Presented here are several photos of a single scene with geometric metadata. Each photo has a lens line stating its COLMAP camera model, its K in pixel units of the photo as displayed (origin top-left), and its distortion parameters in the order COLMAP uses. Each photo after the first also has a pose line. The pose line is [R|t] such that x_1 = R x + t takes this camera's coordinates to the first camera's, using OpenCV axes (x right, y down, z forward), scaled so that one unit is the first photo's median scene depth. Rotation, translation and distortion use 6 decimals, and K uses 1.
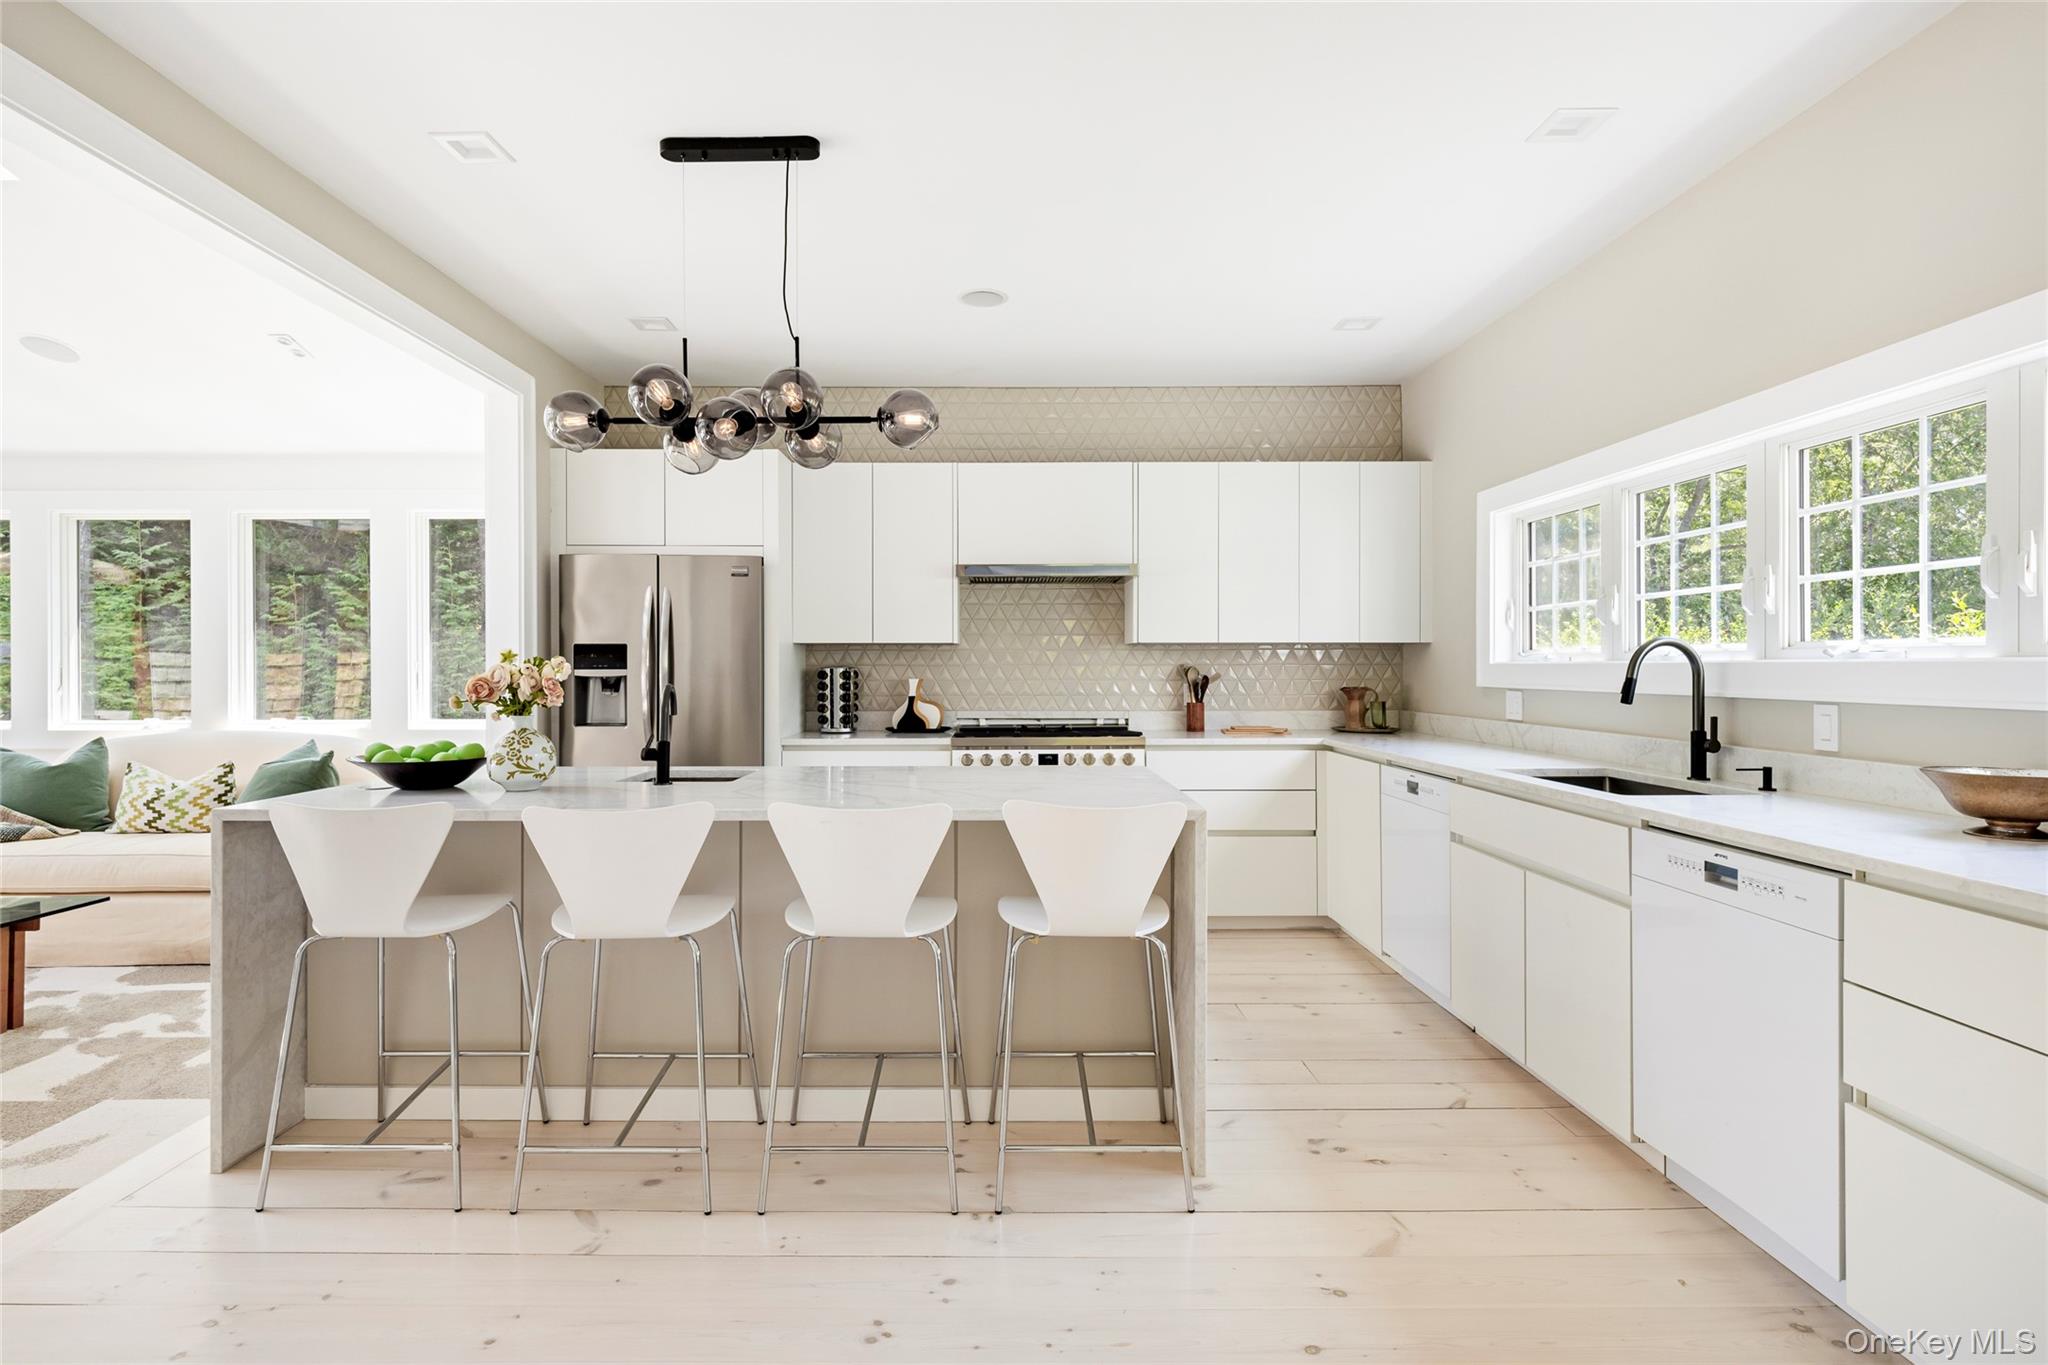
lens RADIAL K [[984.3, 0, 983.0], [0, 984.3, 674.2], [0, 0, 1]] dist [0.003730, -0.001831]
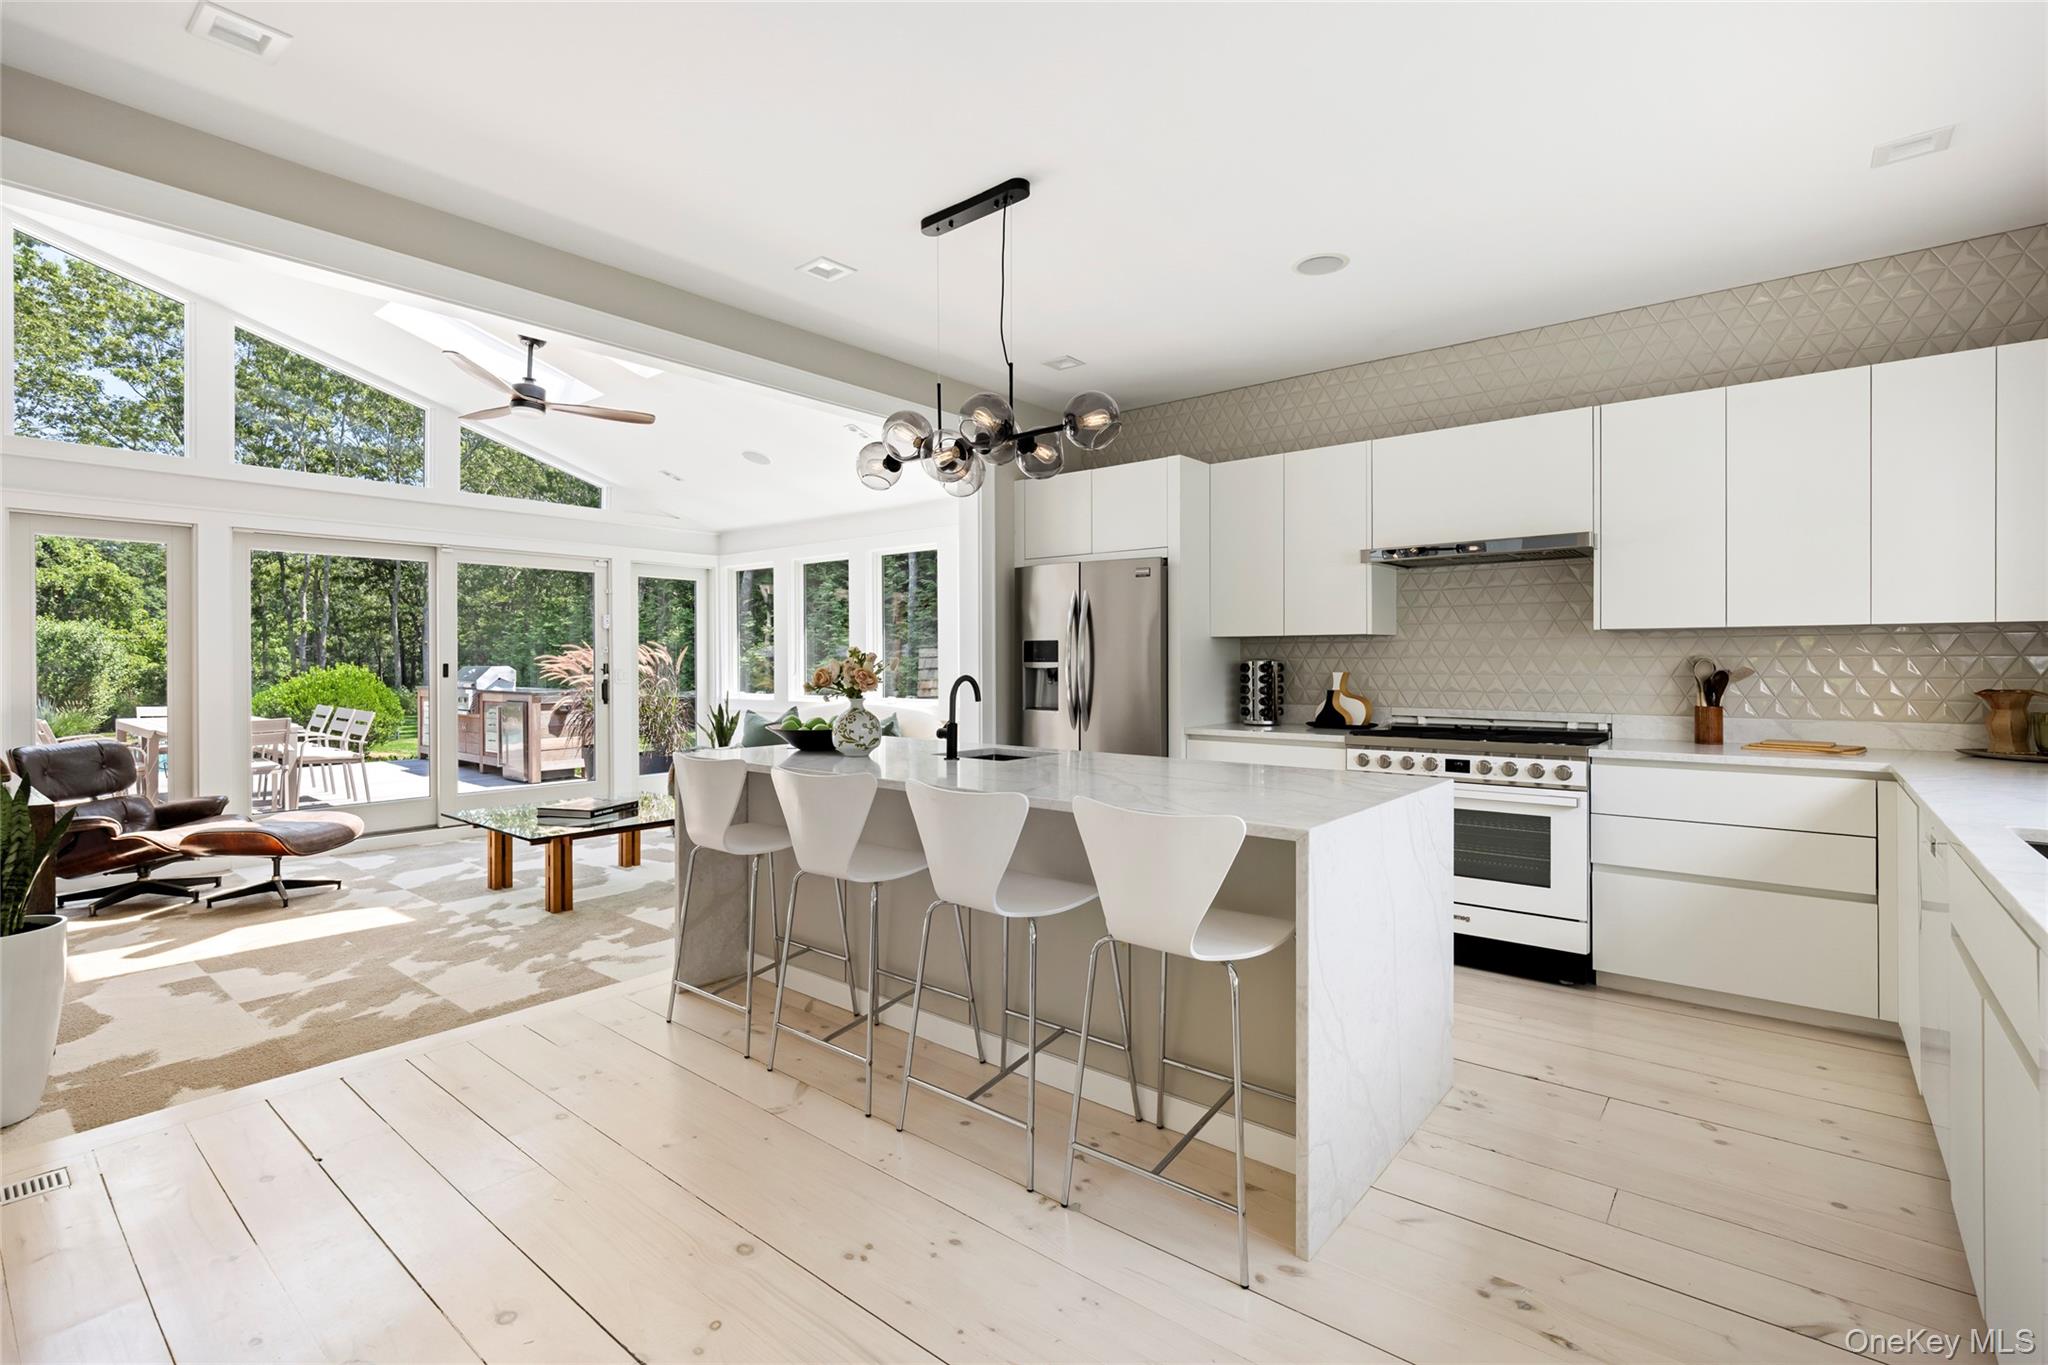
lens RADIAL K [[919.6, 0, 1013.0], [0, 919.6, 665.6], [0, 0, 1]] dist [-0.001129, -0.001382]
pose [[0.775068, 0.002062, -0.631875, 0.266084], [-0.002654, 0.999996, 0.000008, -0.000954], [0.631873, 0.001671, 0.775070, 0.114332]]
